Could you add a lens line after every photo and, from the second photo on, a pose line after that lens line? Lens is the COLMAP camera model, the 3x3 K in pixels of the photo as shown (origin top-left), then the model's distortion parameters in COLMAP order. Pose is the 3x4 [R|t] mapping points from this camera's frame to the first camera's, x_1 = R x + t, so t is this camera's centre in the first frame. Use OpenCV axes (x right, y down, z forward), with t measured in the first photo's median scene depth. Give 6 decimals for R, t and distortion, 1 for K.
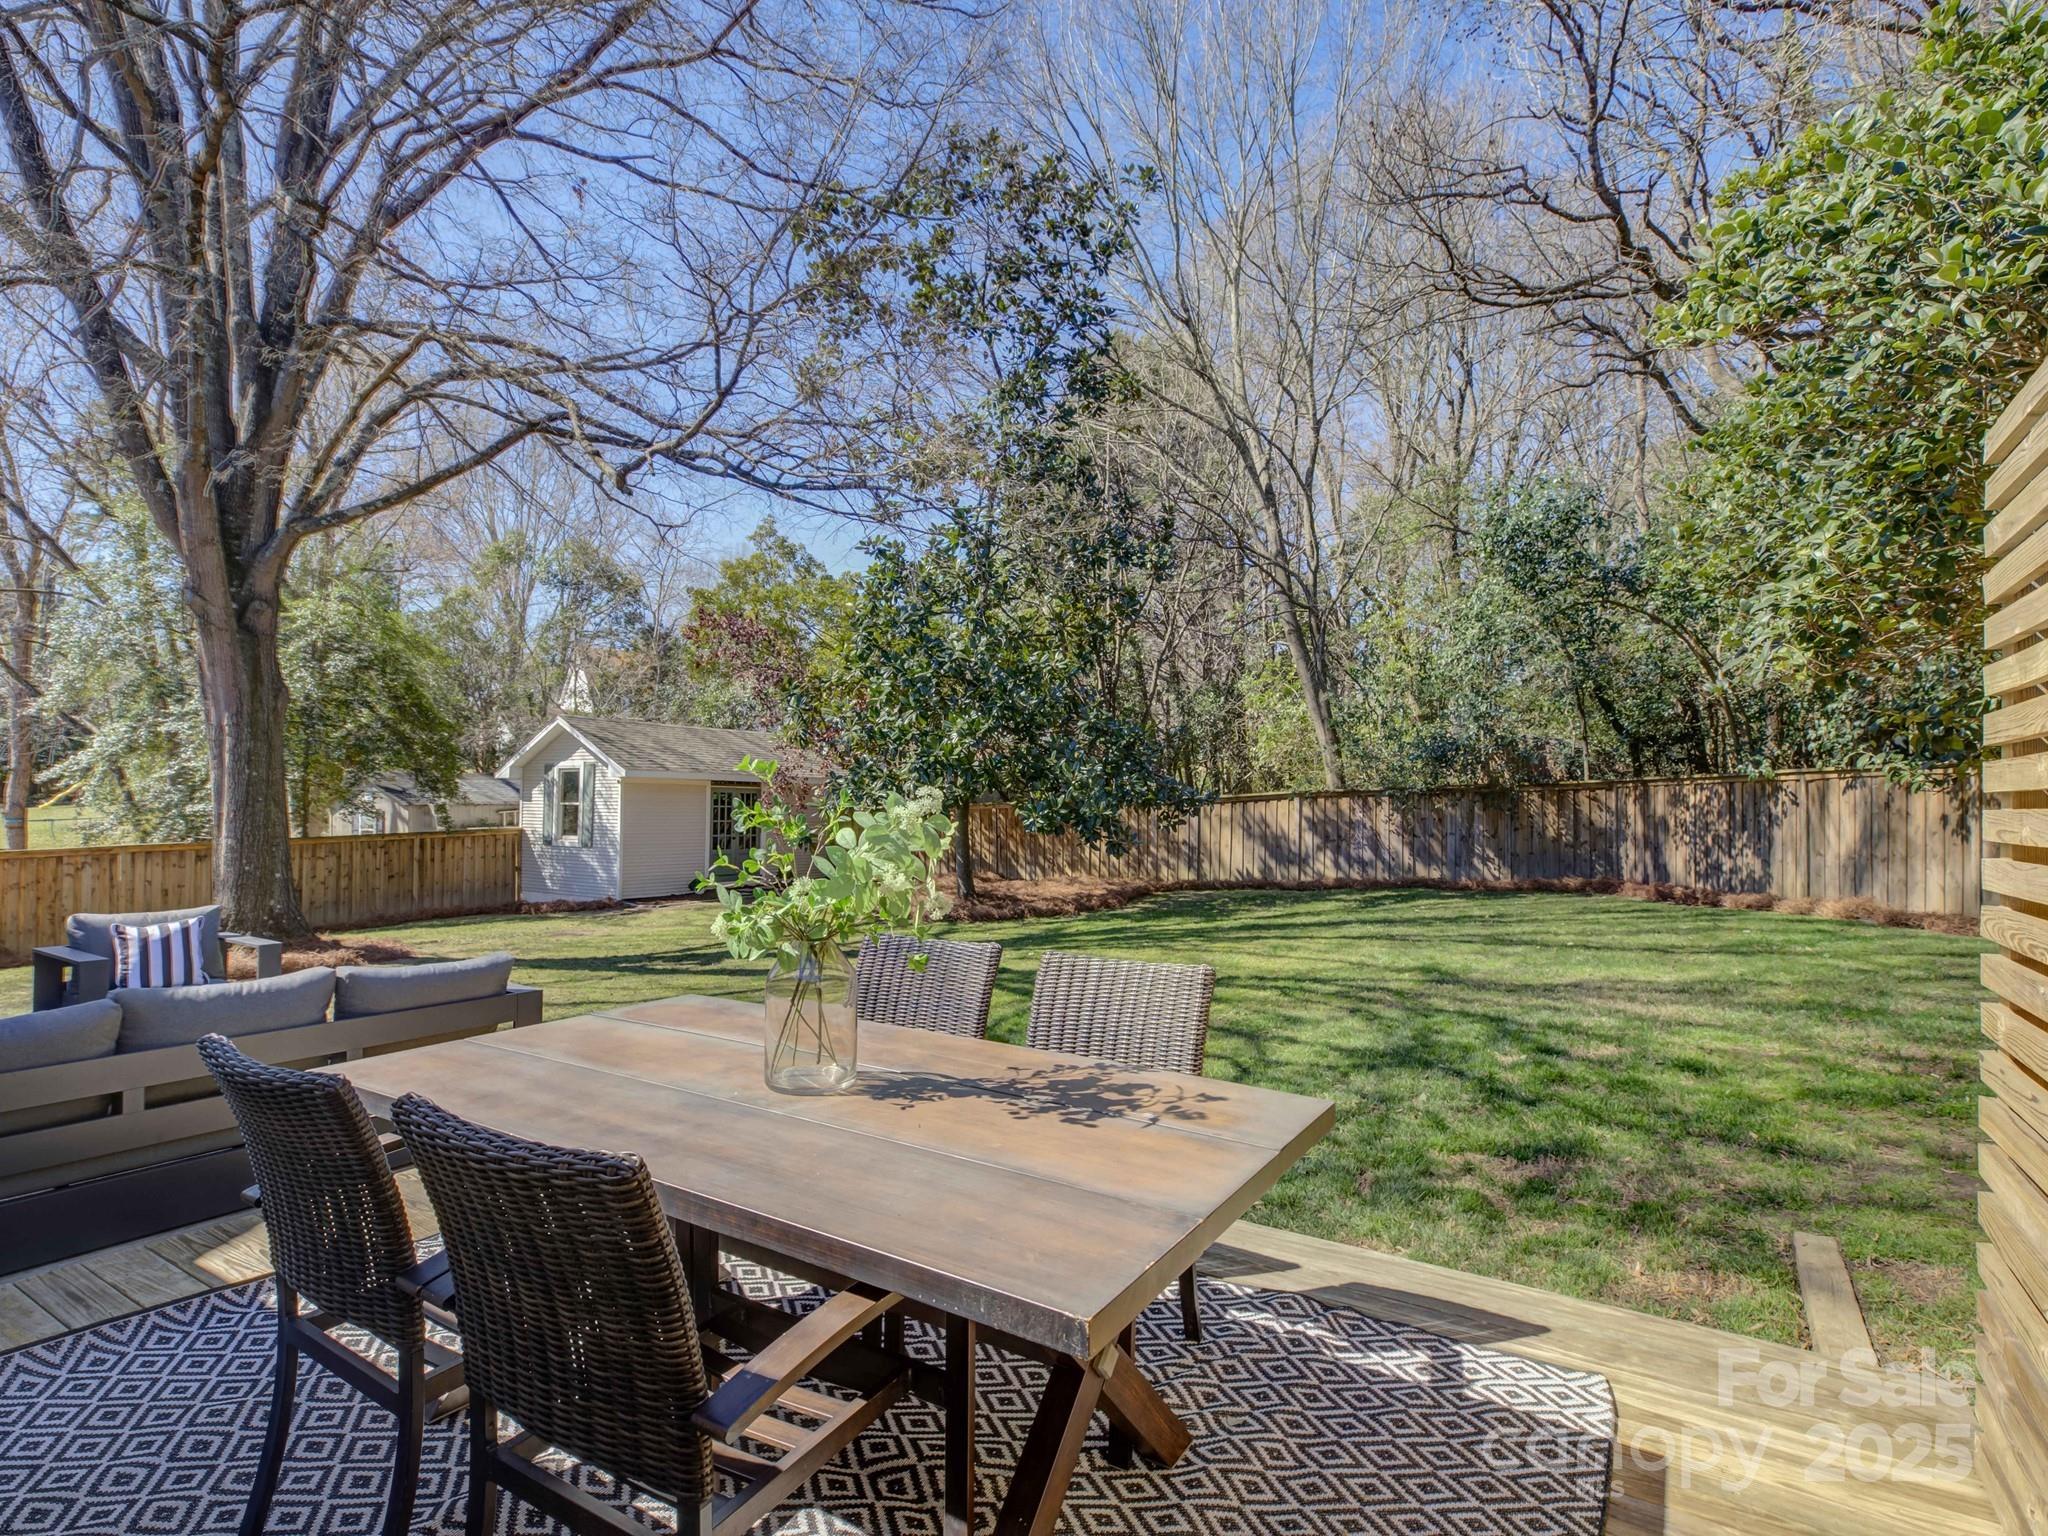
lens RADIAL K [[1066.2, 0, 1027.0], [0, 1066.2, 772.9], [0, 0, 1]] dist [0.001440, -0.001231]
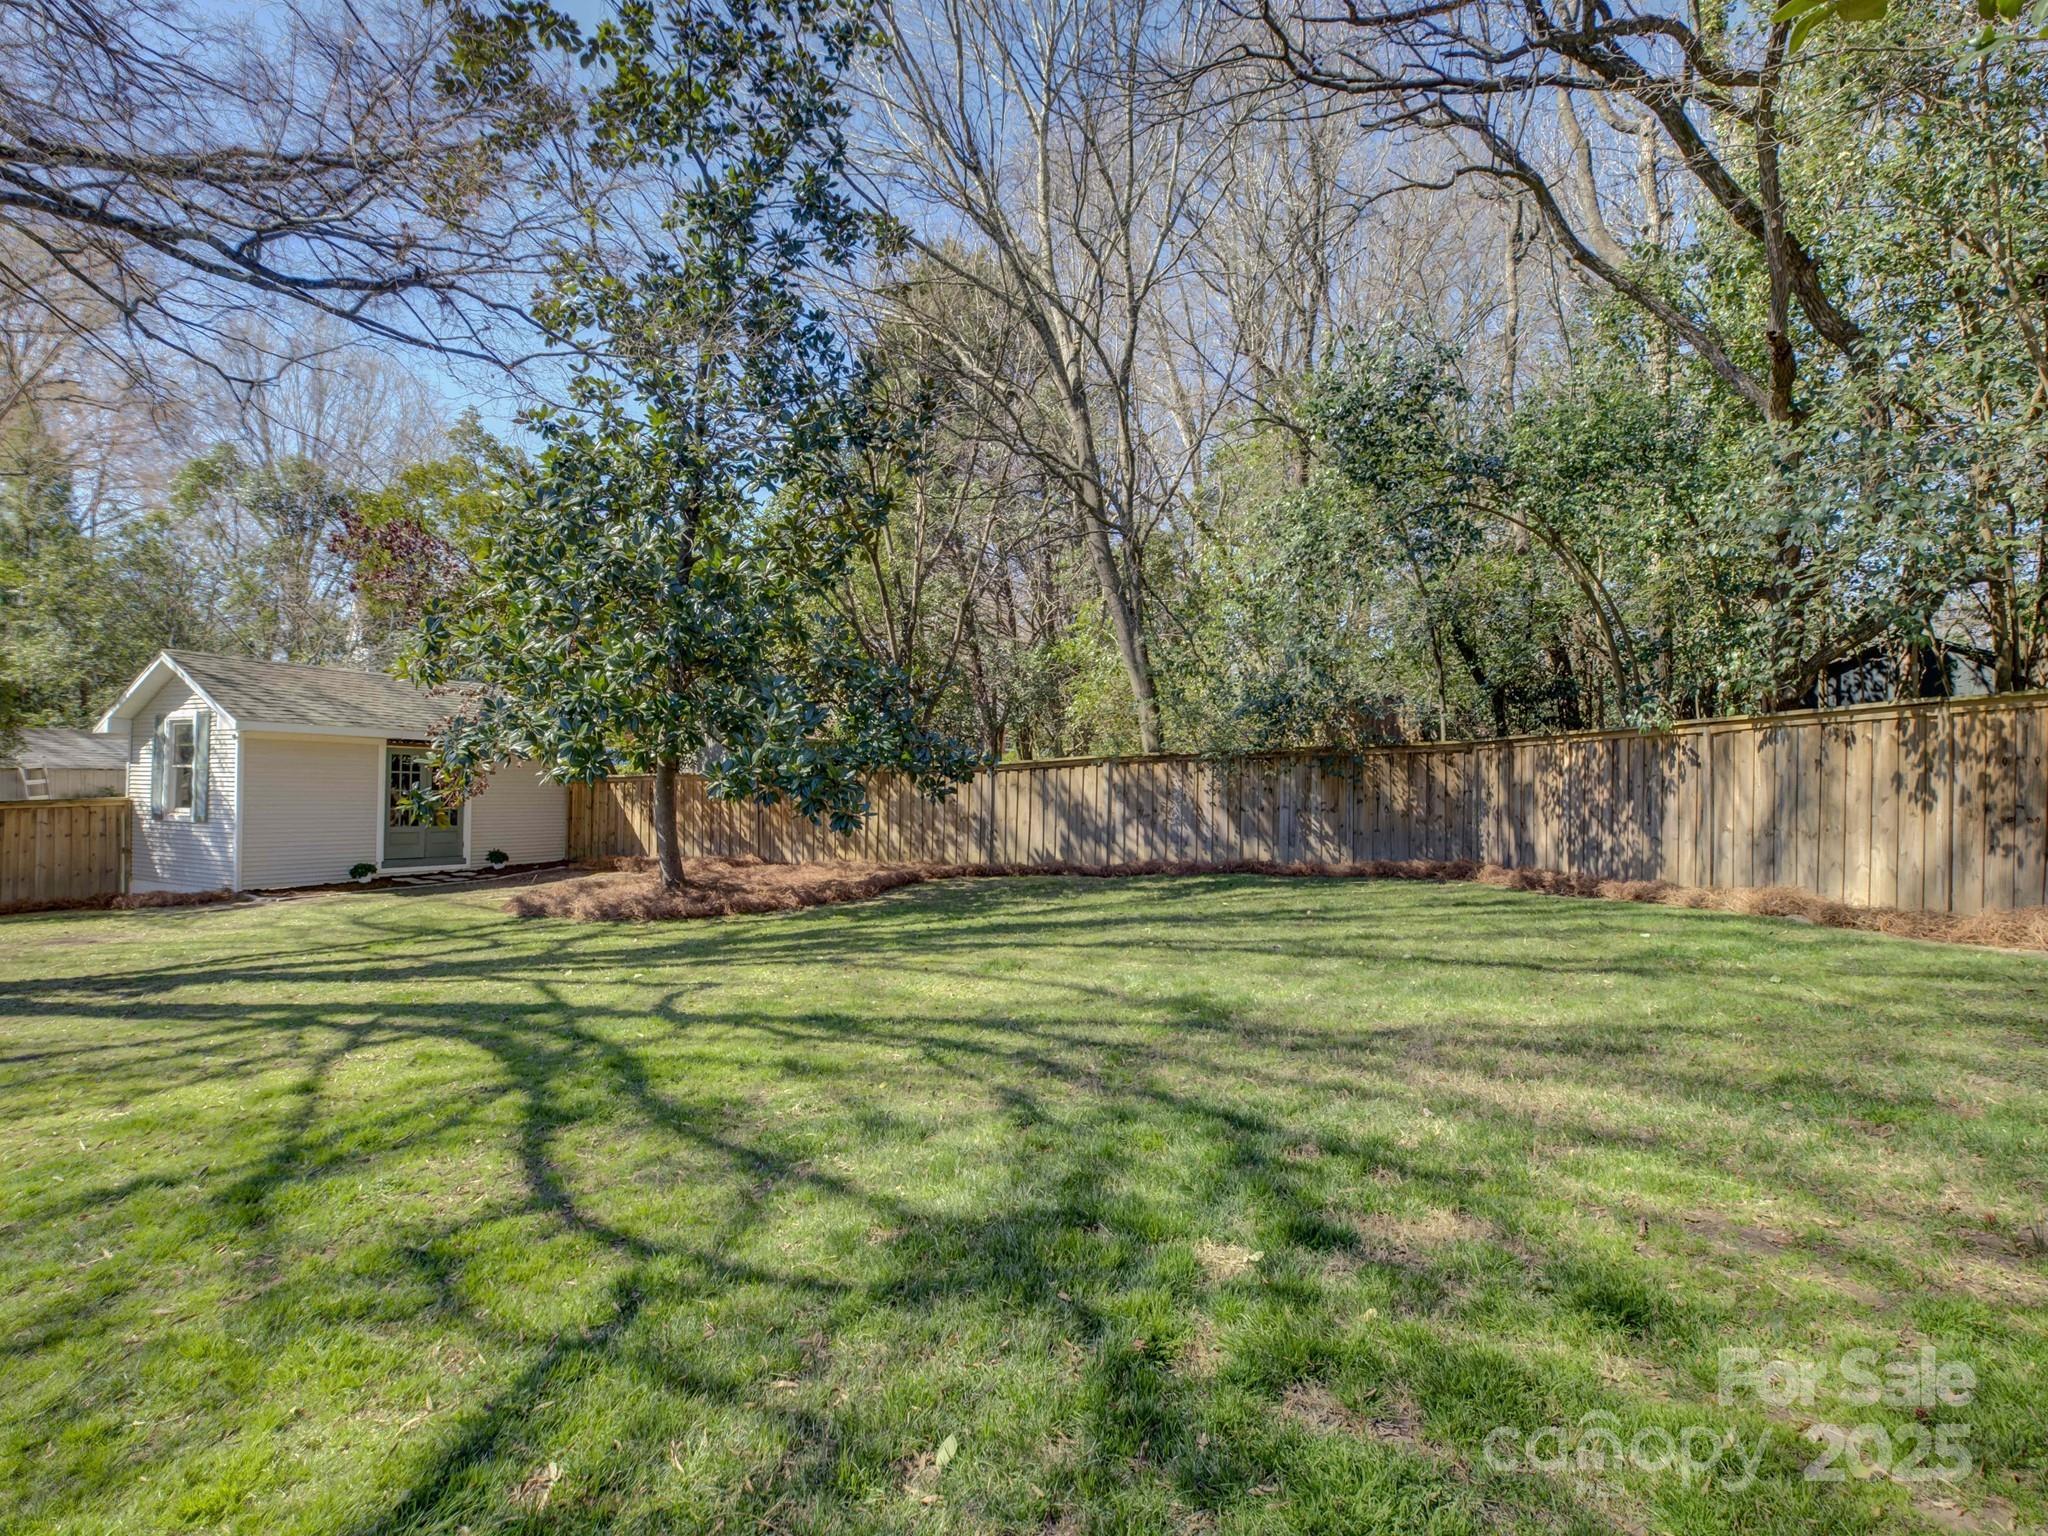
lens RADIAL K [[1066.2, 0, 1021.0], [0, 1066.2, 772.7], [0, 0, 1]] dist [0.001440, -0.001231]
pose [[0.995161, 0.005928, 0.098081, 0.120293], [-0.007625, 0.999827, 0.016939, 0.019733], [-0.097964, -0.017605, 0.995034, 0.211627]]
